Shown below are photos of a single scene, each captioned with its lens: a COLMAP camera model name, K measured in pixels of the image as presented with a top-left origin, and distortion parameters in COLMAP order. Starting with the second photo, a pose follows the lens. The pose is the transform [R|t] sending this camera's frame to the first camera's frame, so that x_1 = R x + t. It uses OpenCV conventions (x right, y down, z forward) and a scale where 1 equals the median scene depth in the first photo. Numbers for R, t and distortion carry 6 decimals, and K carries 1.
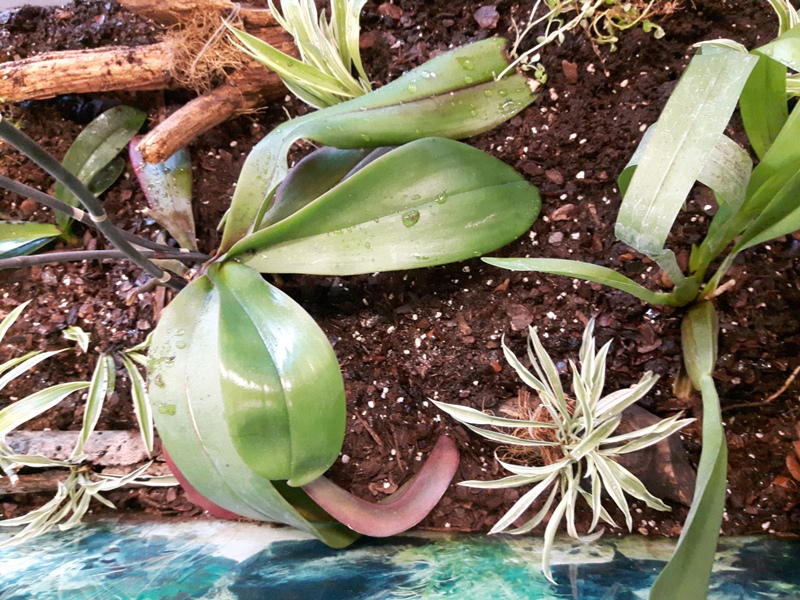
lens RADIAL K [[726.0, 0, 431.6], [0, 726.0, 301.2], [0, 0, 1]] dist [0.005688, -0.204998]
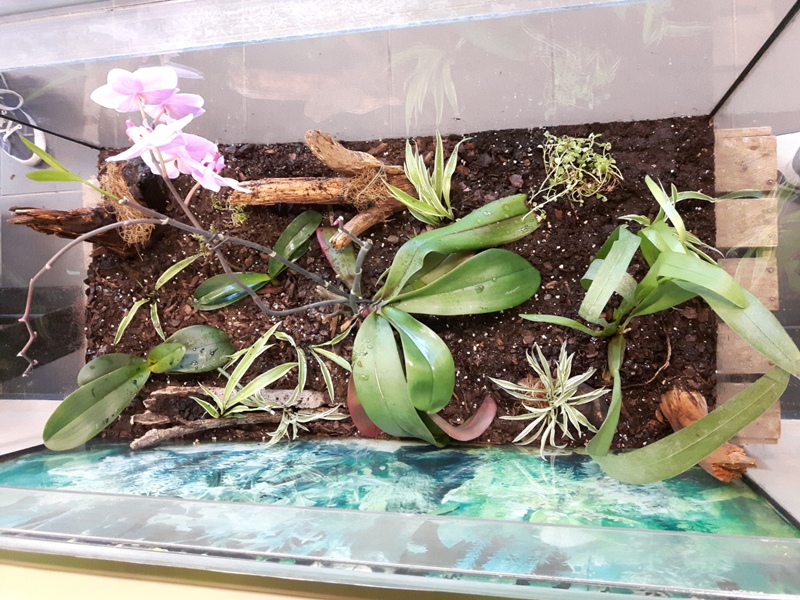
lens RADIAL K [[665.0, 0, 426.9], [0, 665.0, 300.7], [0, 0, 1]] dist [0.000649, -0.001231]
pose [[0.998779, 0.036487, 0.033298, -0.224245], [-0.036833, 0.999273, 0.009842, -0.087983], [-0.032915, -0.011056, 0.999397, -0.823145]]
